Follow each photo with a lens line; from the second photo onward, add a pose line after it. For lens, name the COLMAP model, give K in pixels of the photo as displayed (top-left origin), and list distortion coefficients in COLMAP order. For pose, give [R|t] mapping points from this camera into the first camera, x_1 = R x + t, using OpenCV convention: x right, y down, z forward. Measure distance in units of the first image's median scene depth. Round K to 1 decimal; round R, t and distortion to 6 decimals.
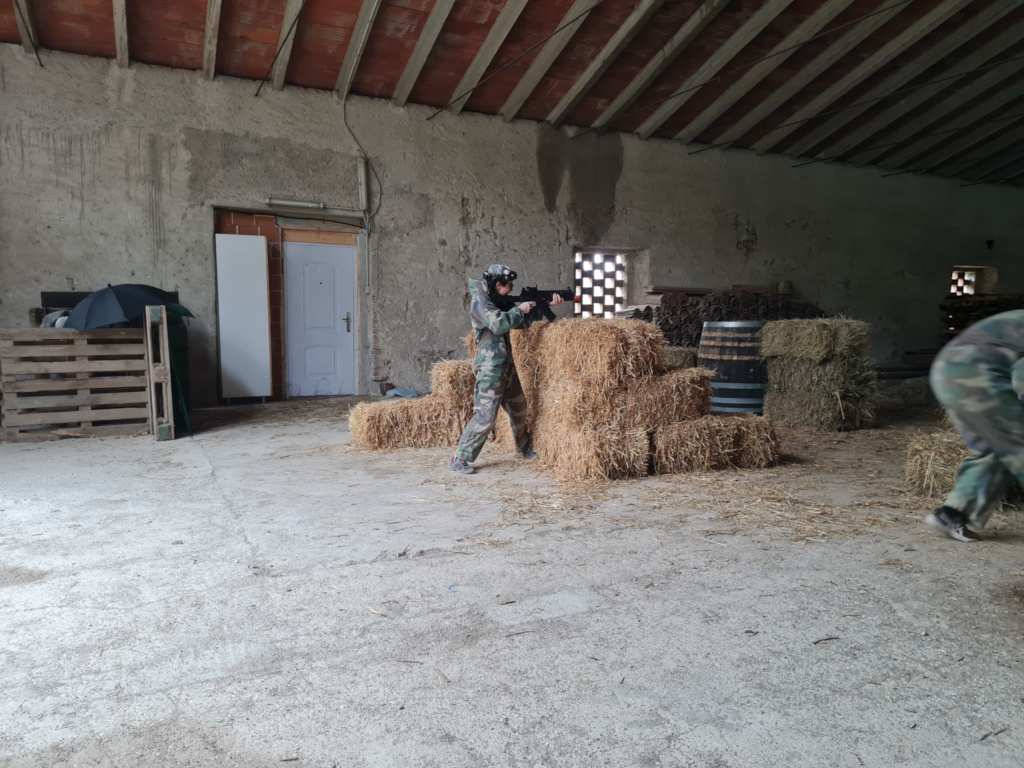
lens RADIAL K [[763.3, 0, 512.0], [0, 763.3, 384.0], [0, 0, 1]] dist [0.066189, -0.051387]
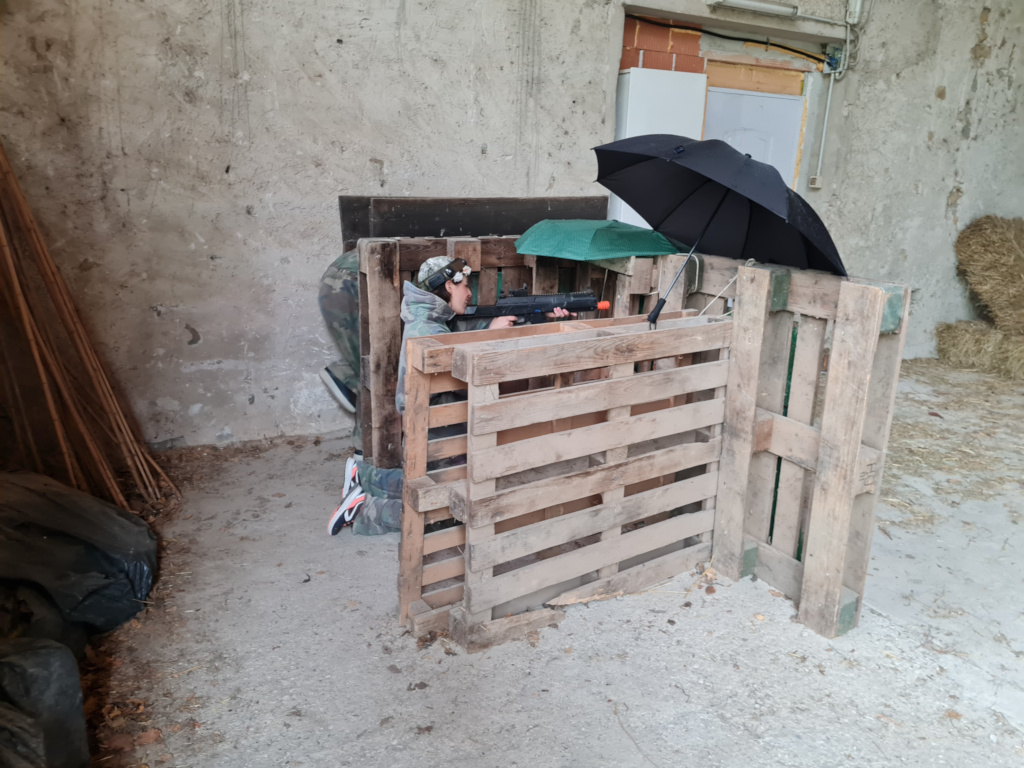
lens RADIAL K [[763.3, 0, 512.0], [0, 763.3, 384.0], [0, 0, 1]] dist [0.066189, -0.051387]
pose [[0.999275, 0.023482, 0.029984, -0.420426], [-0.028697, 0.981854, 0.187456, -0.078124], [-0.025038, -0.188181, 0.981815, 0.433345]]
